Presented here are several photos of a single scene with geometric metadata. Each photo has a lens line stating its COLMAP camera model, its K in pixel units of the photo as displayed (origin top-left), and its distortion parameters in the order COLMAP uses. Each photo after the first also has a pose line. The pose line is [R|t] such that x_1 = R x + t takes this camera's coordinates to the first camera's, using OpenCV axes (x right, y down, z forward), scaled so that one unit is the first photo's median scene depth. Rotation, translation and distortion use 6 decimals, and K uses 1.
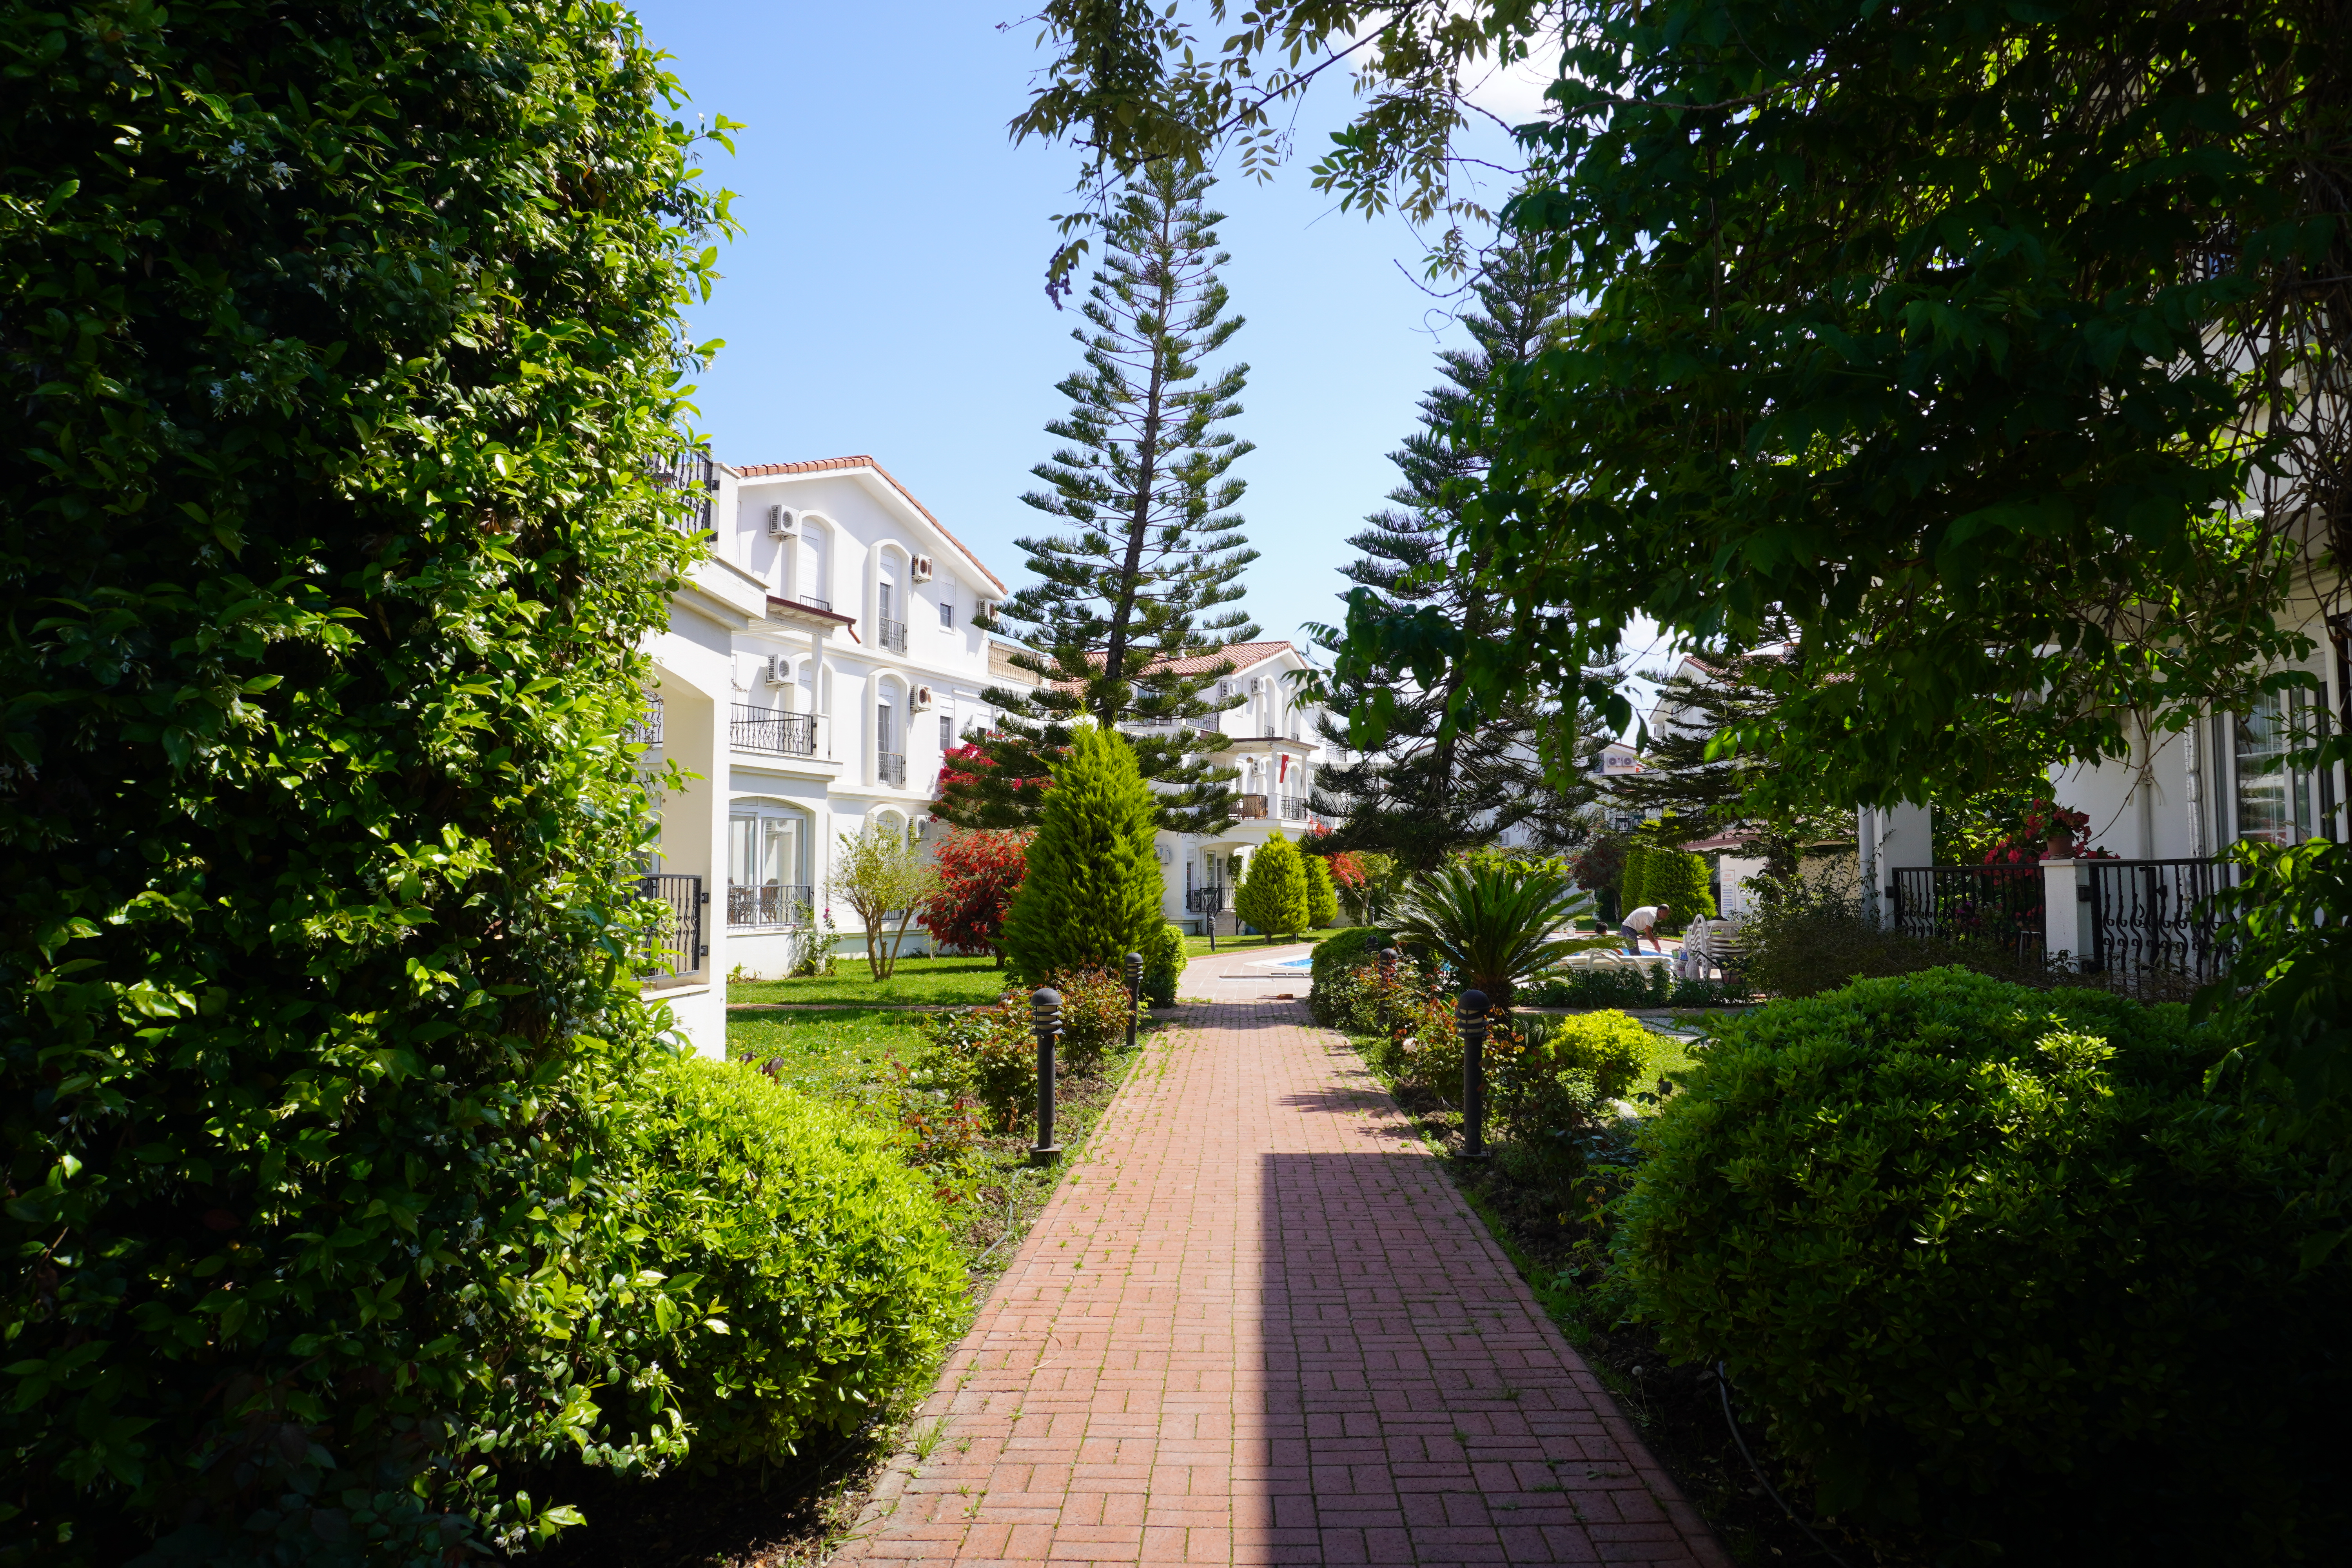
lens RADIAL K [[1565.5, 0, 1173.8], [0, 1565.5, 785.0], [0, 0, 1]] dist [-0.054367, 0.033456]
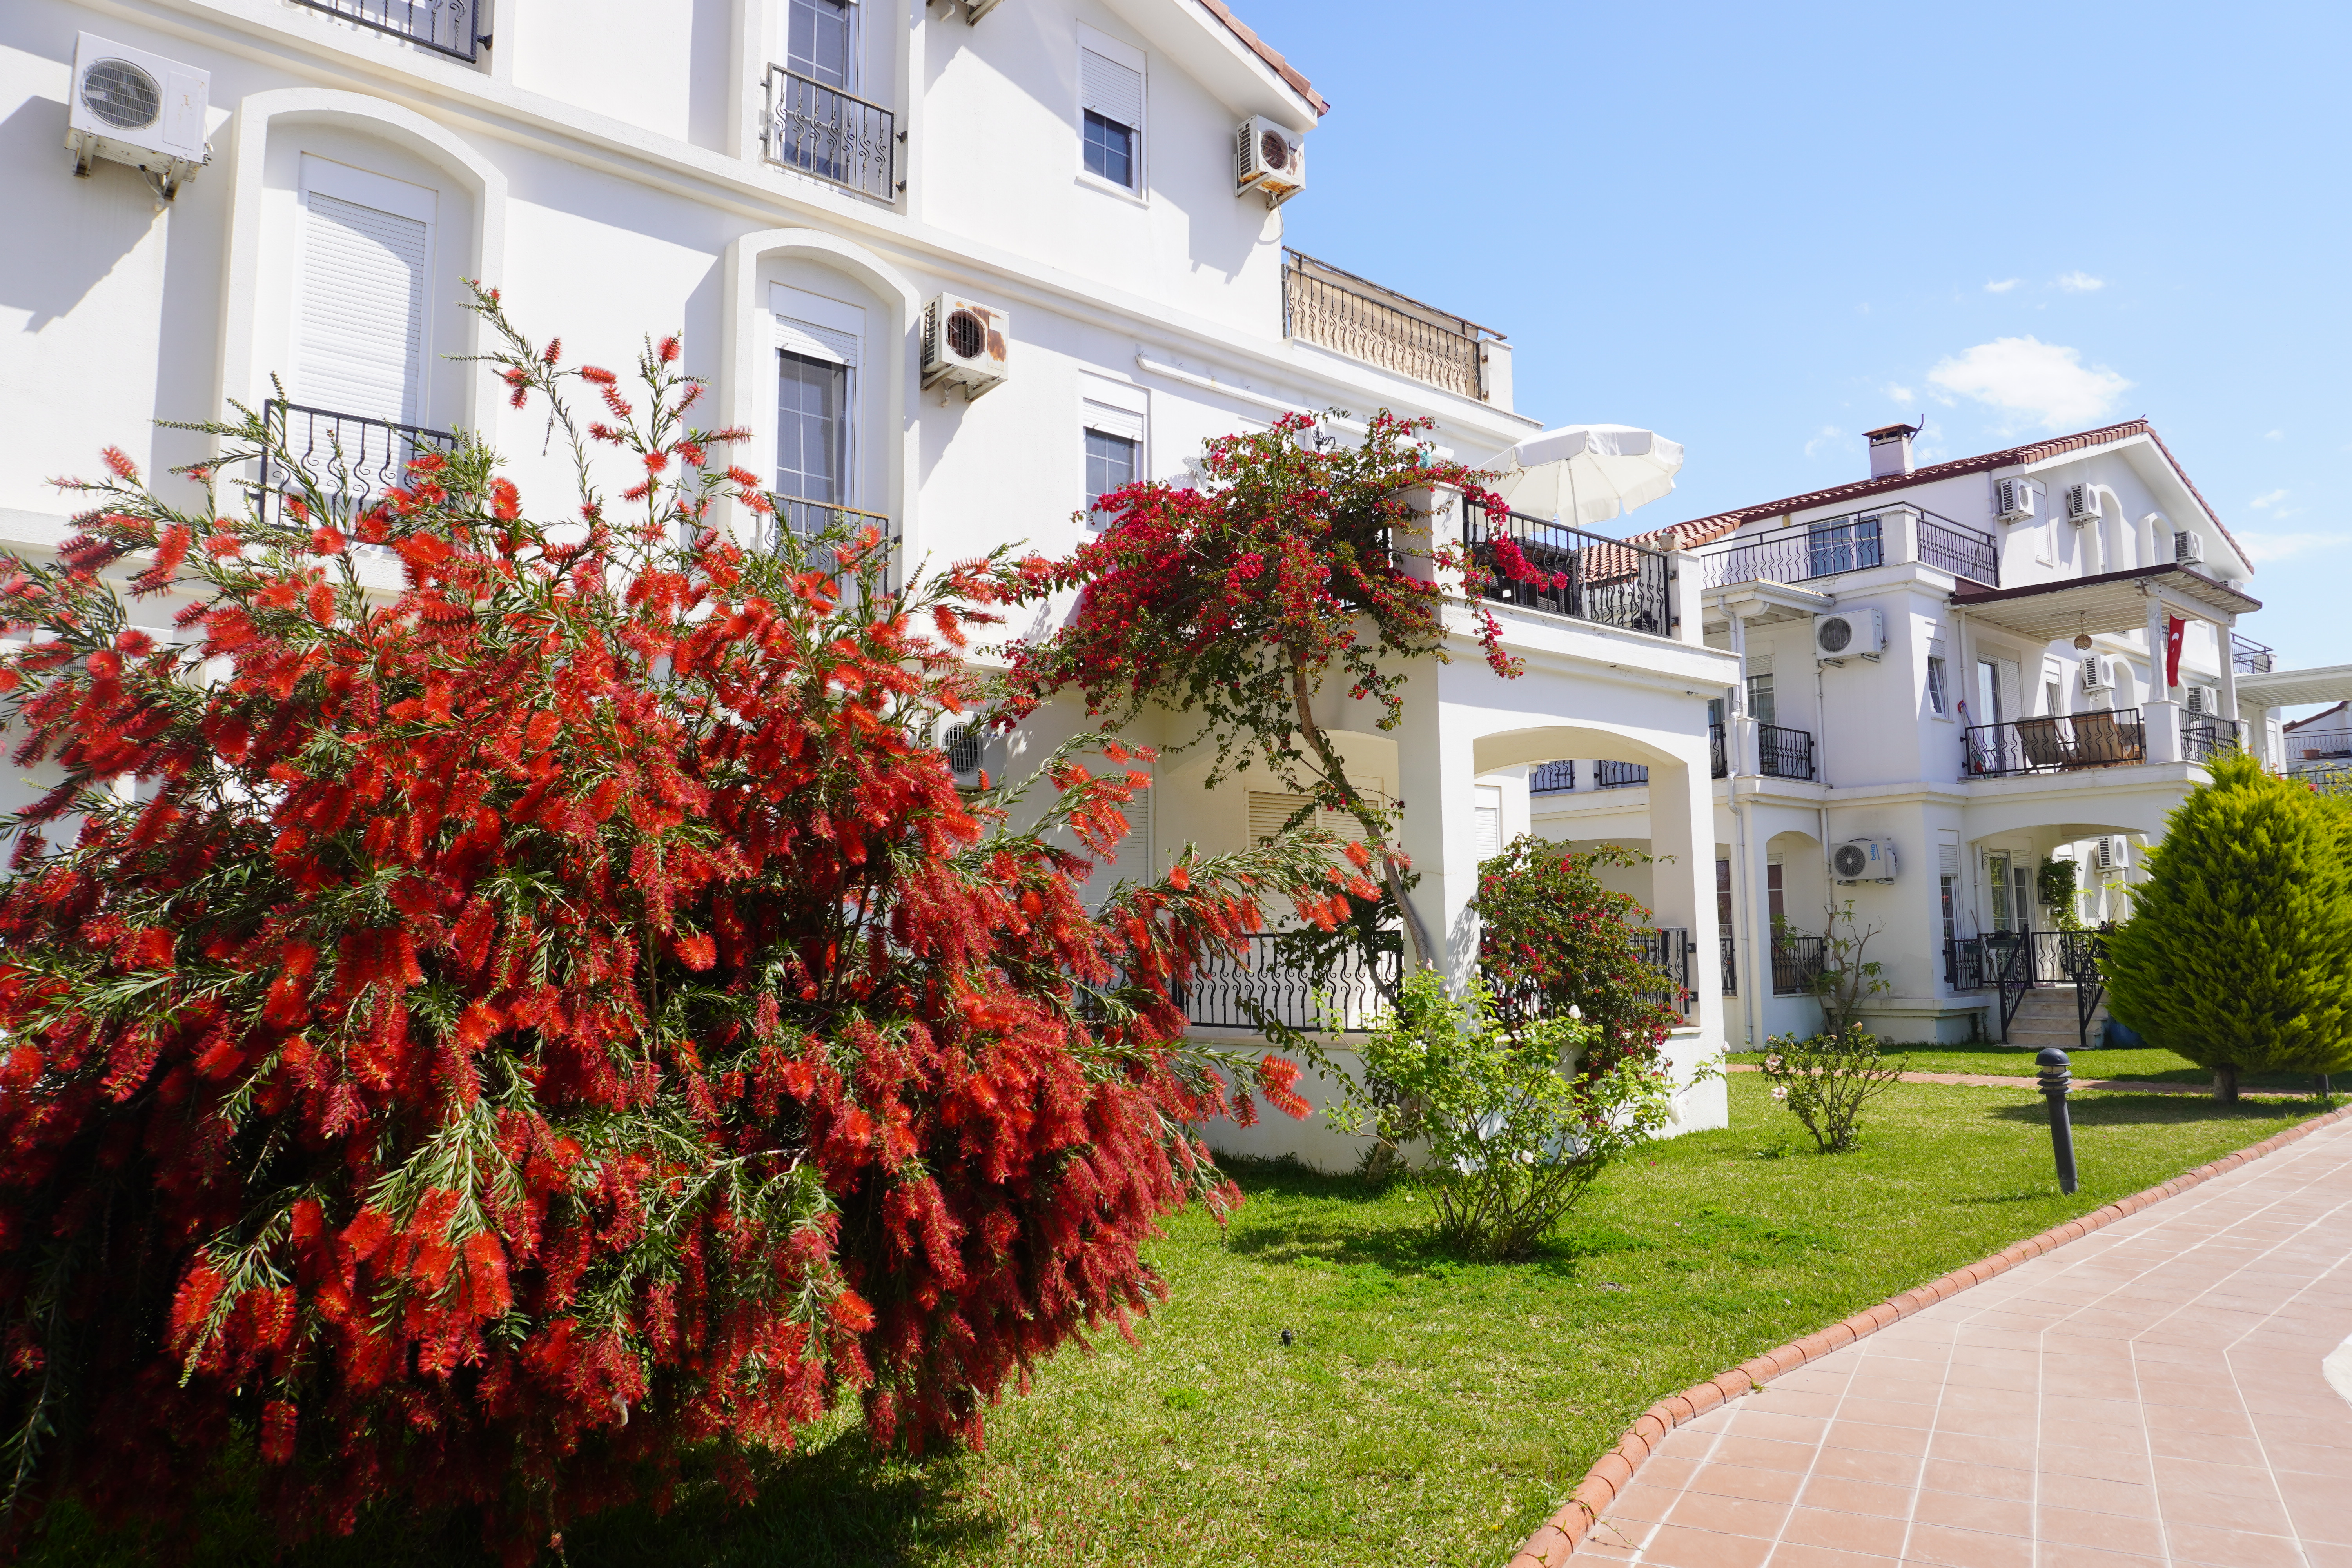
lens RADIAL K [[1565.5, 0, 1176.2], [0, 1565.5, 786.8], [0, 0, 1]] dist [-0.054367, 0.033456]
pose [[0.897638, -0.052897, -0.437547, 0.007272], [0.038975, 0.998409, -0.040743, 0.034540], [0.439006, 0.019519, 0.898272, 0.525931]]
